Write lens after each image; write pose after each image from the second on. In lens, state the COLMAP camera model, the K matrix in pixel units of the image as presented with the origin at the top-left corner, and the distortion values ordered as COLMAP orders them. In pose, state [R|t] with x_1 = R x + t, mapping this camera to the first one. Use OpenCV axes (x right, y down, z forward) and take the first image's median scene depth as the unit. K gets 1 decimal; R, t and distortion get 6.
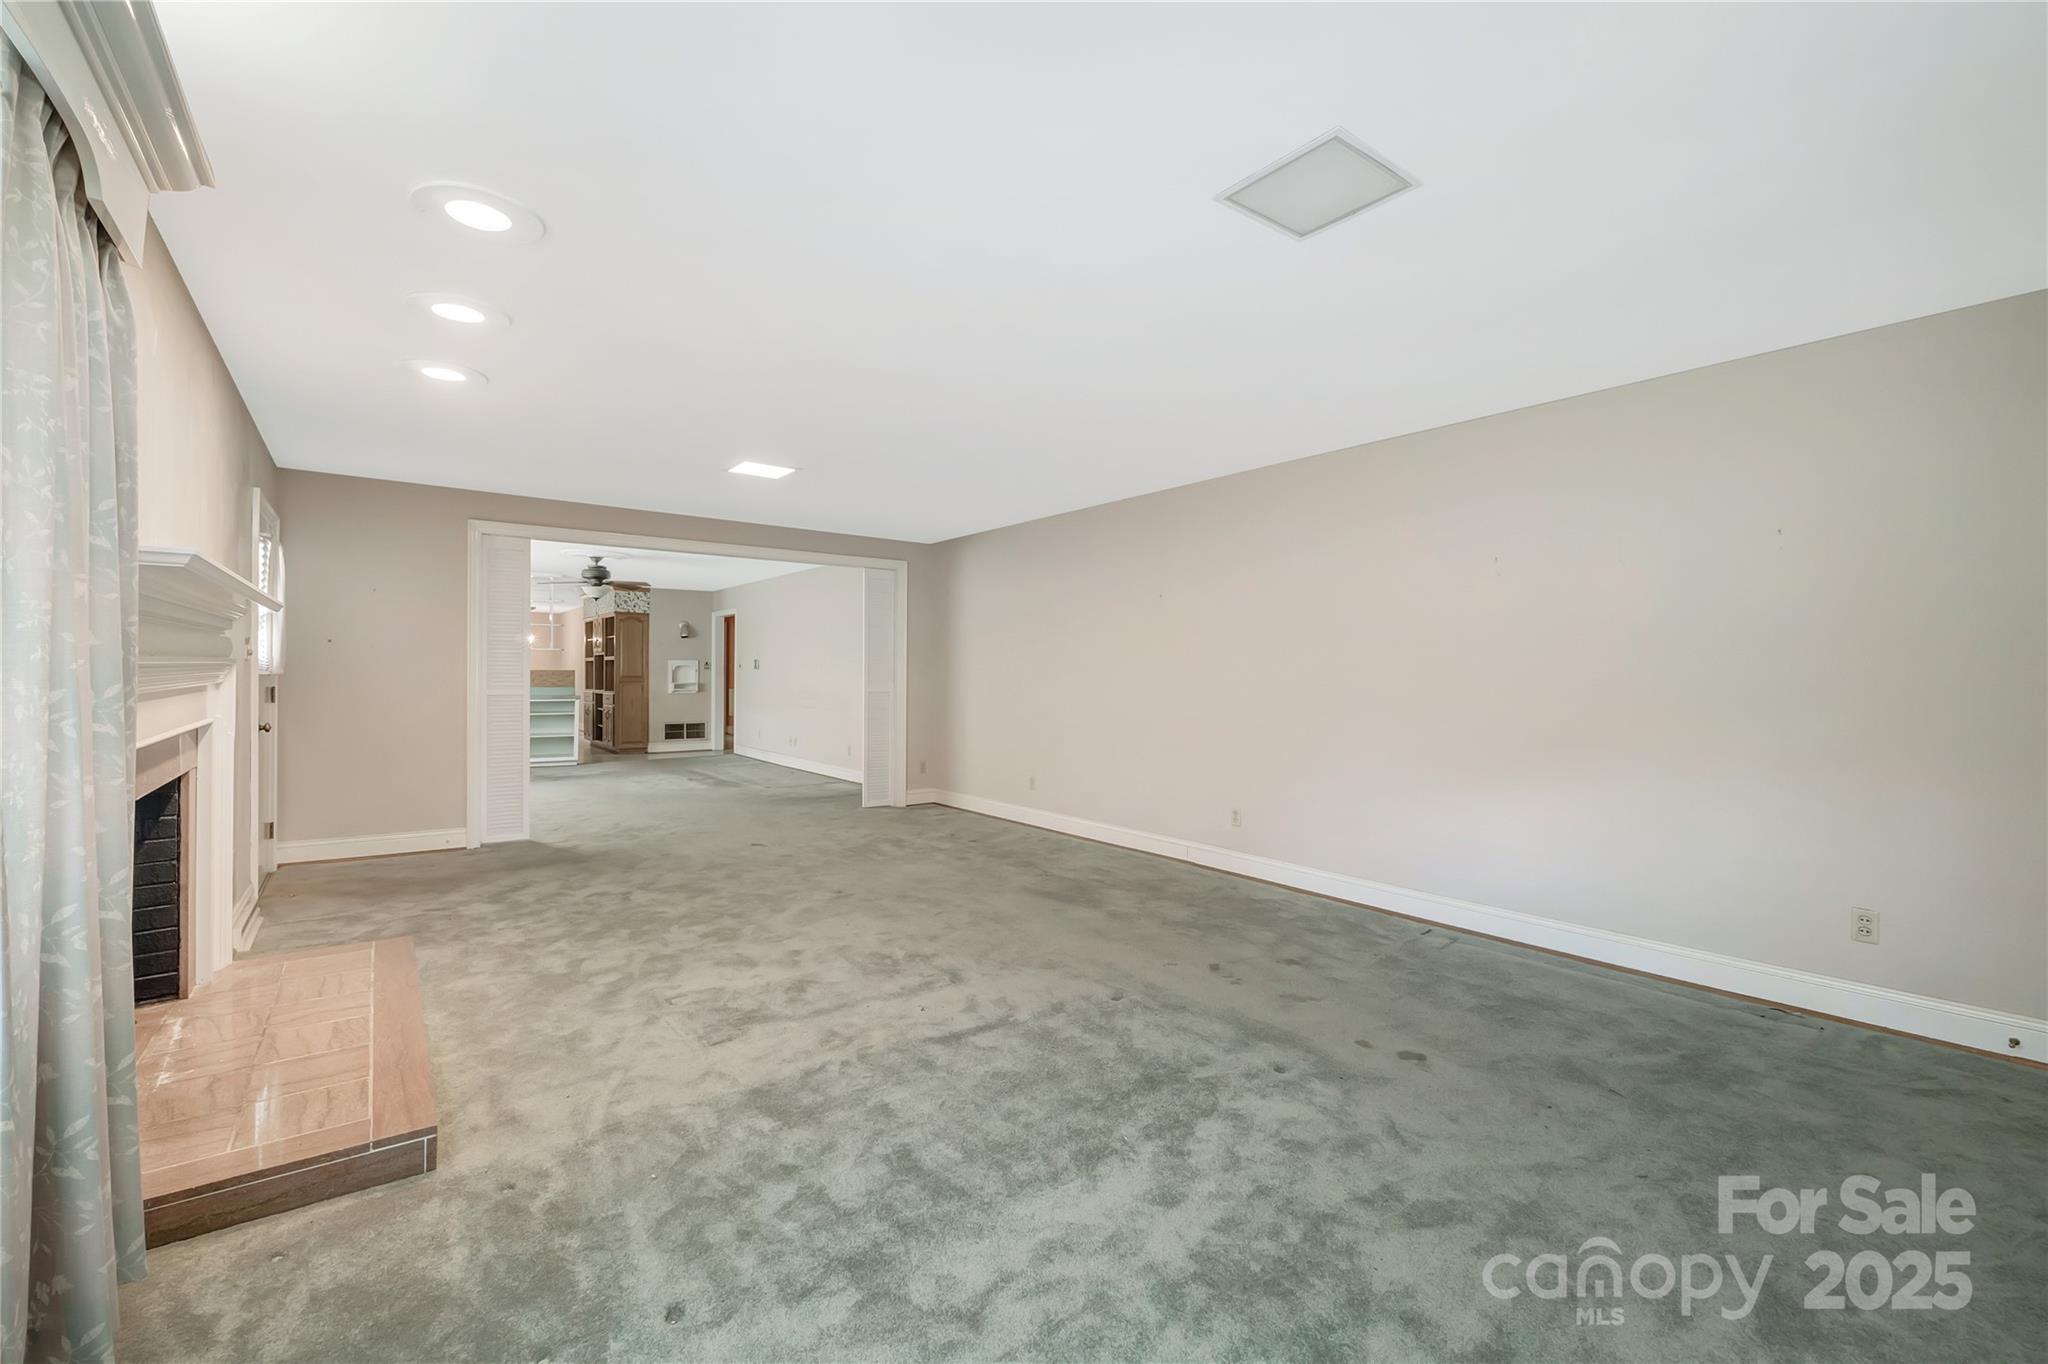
lens RADIAL K [[871.7, 0, 1029.6], [0, 871.7, 672.4], [0, 0, 1]] dist [-0.003040, -0.000589]
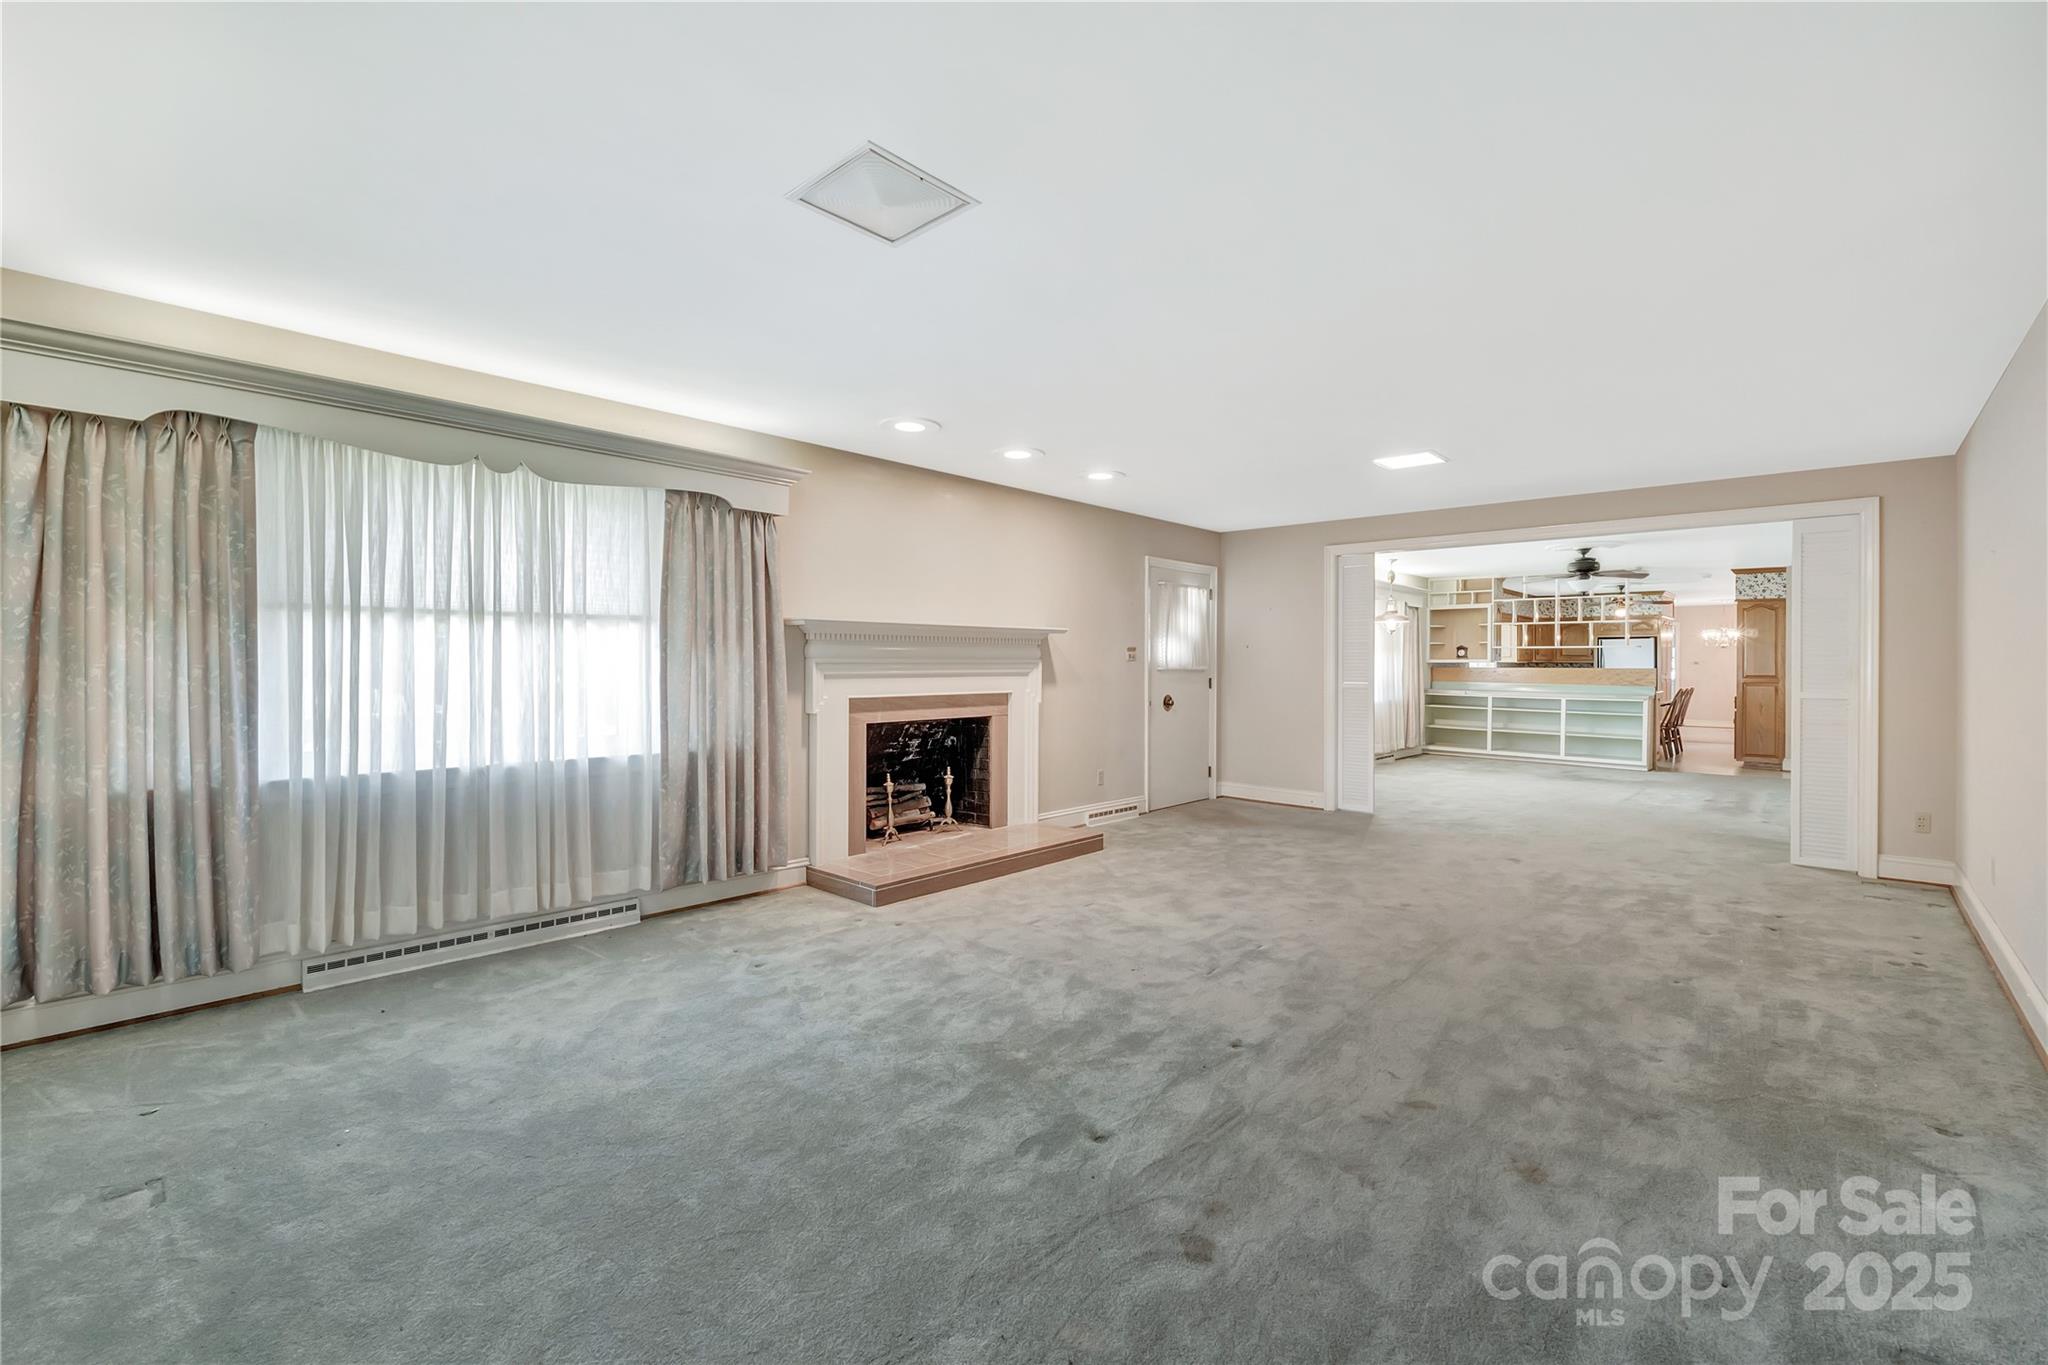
lens RADIAL K [[871.7, 0, 1027.6], [0, 871.7, 676.0], [0, 0, 1]] dist [-0.003040, -0.000589]
pose [[0.167638, 0.009988, -0.985798, 0.518696], [-0.005561, 0.999942, 0.009185, 0.001785], [0.985833, 0.003942, 0.167684, 0.372136]]
